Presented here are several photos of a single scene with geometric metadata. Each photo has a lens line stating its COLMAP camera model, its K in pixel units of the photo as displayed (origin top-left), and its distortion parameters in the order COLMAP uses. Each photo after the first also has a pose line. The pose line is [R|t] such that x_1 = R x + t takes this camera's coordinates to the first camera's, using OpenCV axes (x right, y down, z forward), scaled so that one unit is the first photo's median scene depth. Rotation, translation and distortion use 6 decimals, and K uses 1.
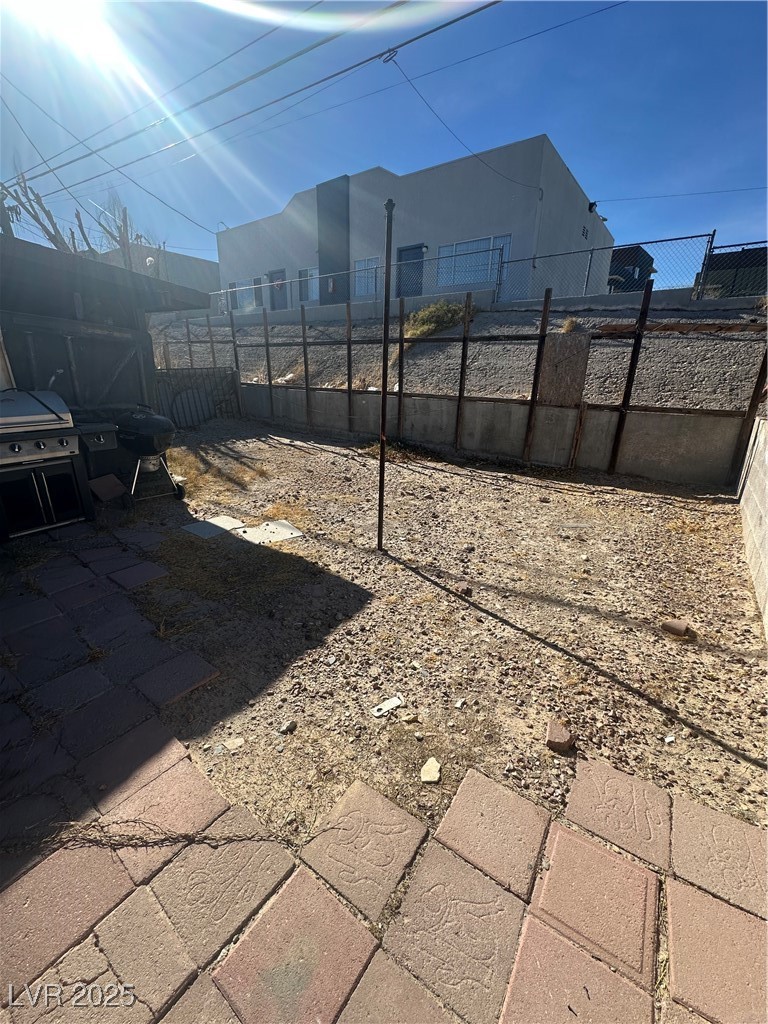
lens RADIAL K [[408.4, 0, 385.8], [0, 408.4, 512.4], [0, 0, 1]] dist [-0.005197, 0.000504]
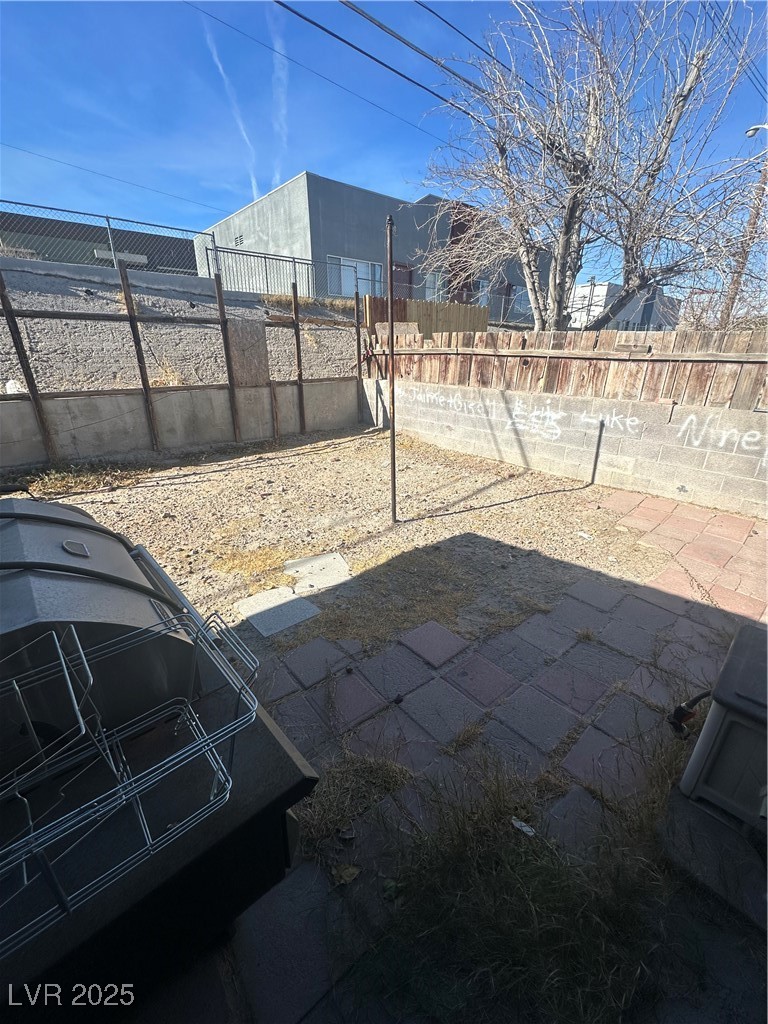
lens RADIAL K [[408.4, 0, 384.2], [0, 408.4, 513.0], [0, 0, 1]] dist [-0.005197, 0.000504]
pose [[0.226350, -0.381629, 0.896173, -0.687571], [0.320470, 0.898007, 0.301467, -0.190328], [-0.919818, 0.218959, 0.325564, 0.429360]]
